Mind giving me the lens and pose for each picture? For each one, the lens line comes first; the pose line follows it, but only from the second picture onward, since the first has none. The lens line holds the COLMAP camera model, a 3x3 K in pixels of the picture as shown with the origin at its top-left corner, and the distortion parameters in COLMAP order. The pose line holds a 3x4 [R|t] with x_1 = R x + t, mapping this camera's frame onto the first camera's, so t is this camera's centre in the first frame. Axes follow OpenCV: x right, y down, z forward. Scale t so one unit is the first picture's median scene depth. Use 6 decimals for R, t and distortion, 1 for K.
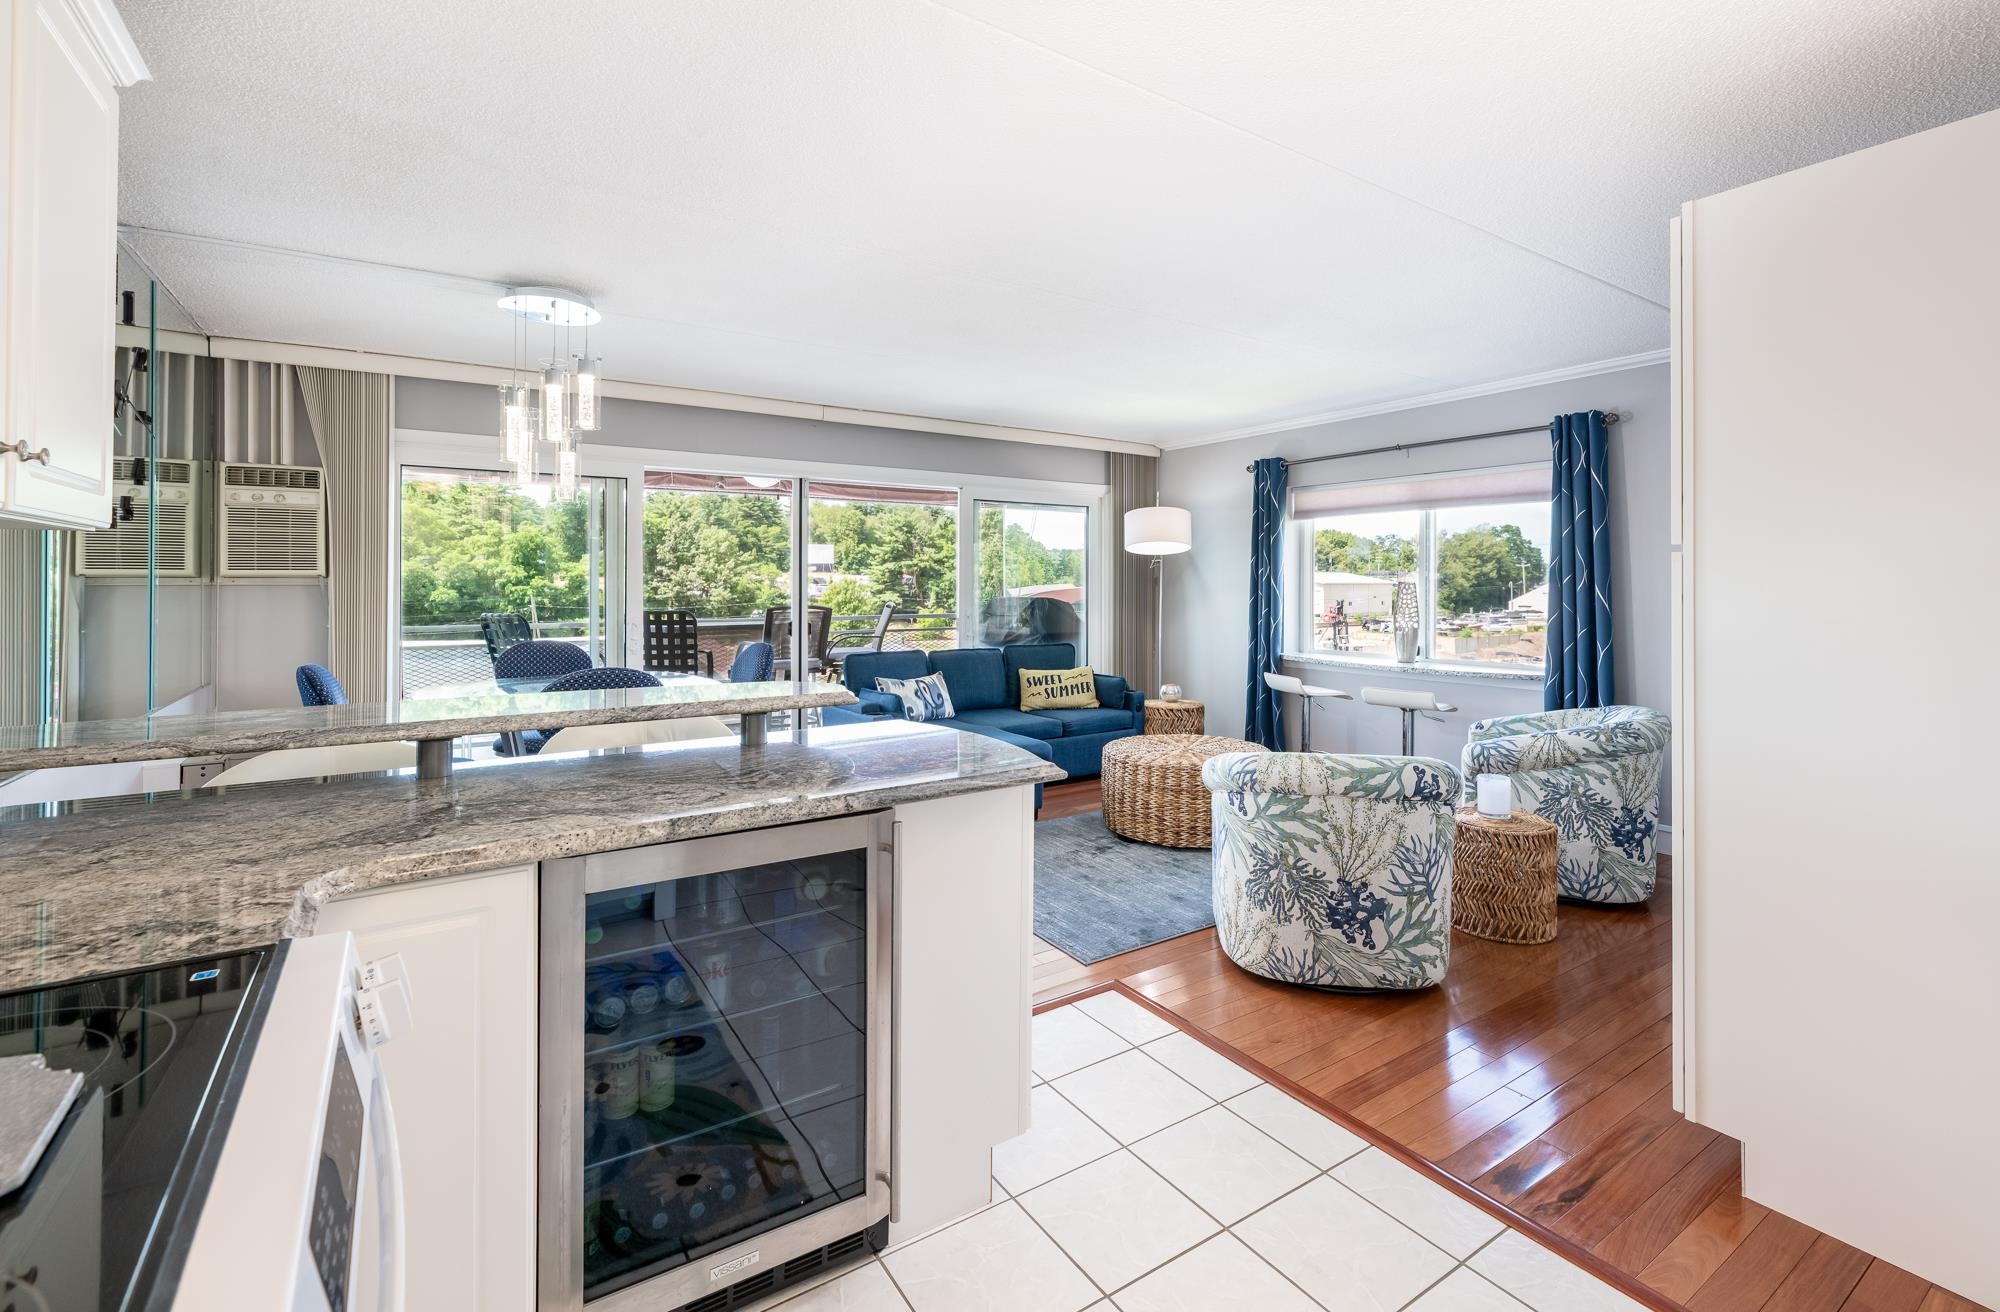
lens RADIAL K [[904.4, 0, 1013.0], [0, 904.4, 578.7], [0, 0, 1]] dist [0.001861, 0.000160]
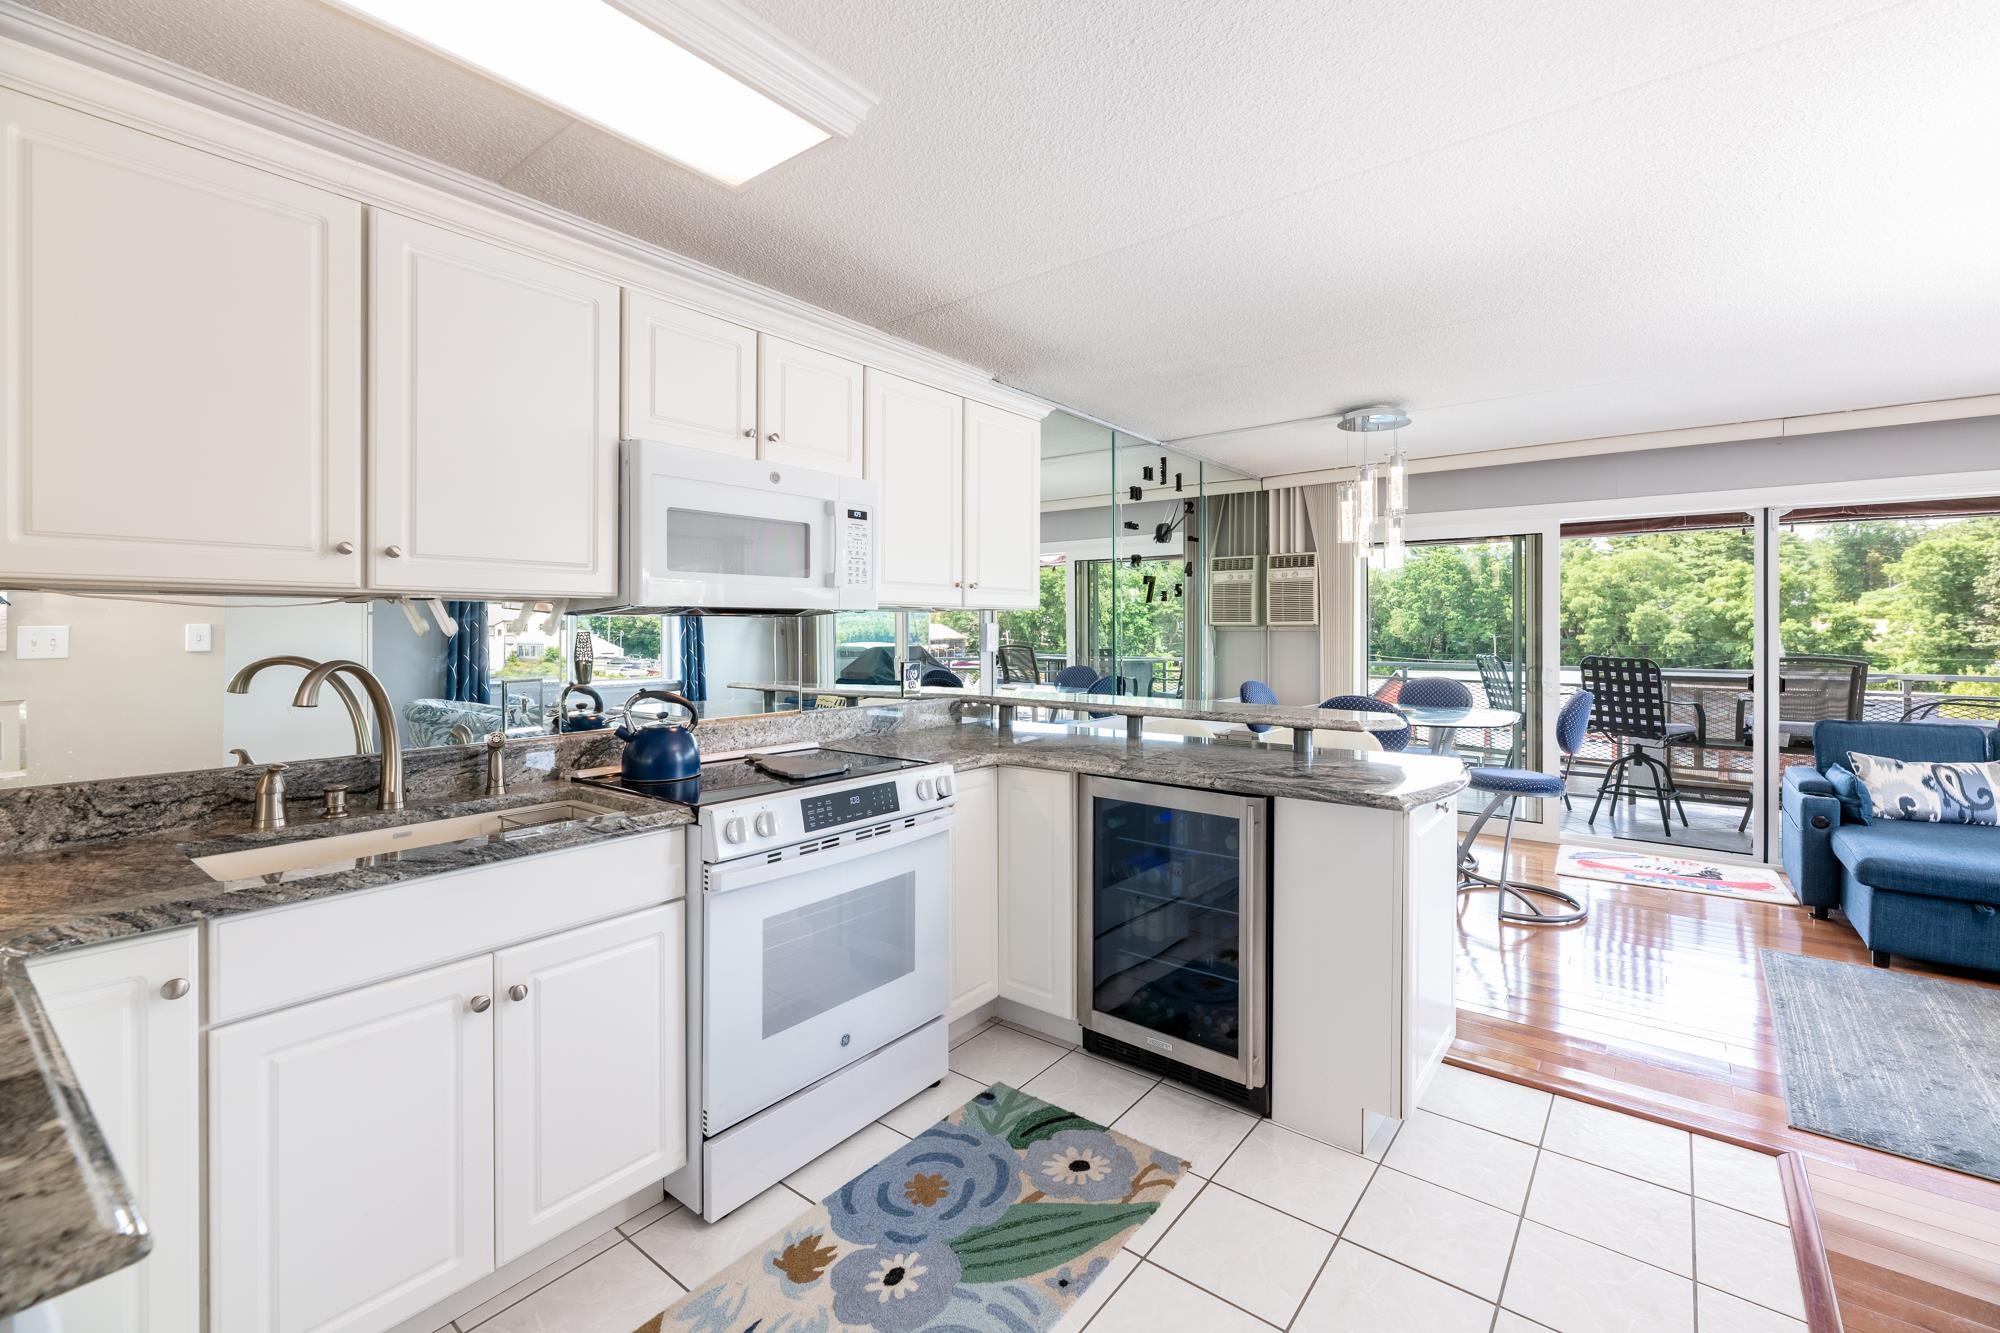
lens RADIAL K [[838.6, 0, 999.3], [0, 838.6, 630.0], [0, 0, 1]] dist [-0.001239, -0.000189]
pose [[0.295762, 0.004515, -0.955251, 0.288809], [0.004838, 0.999969, 0.006224, -0.004227], [0.955249, -0.006463, 0.295731, 0.070020]]
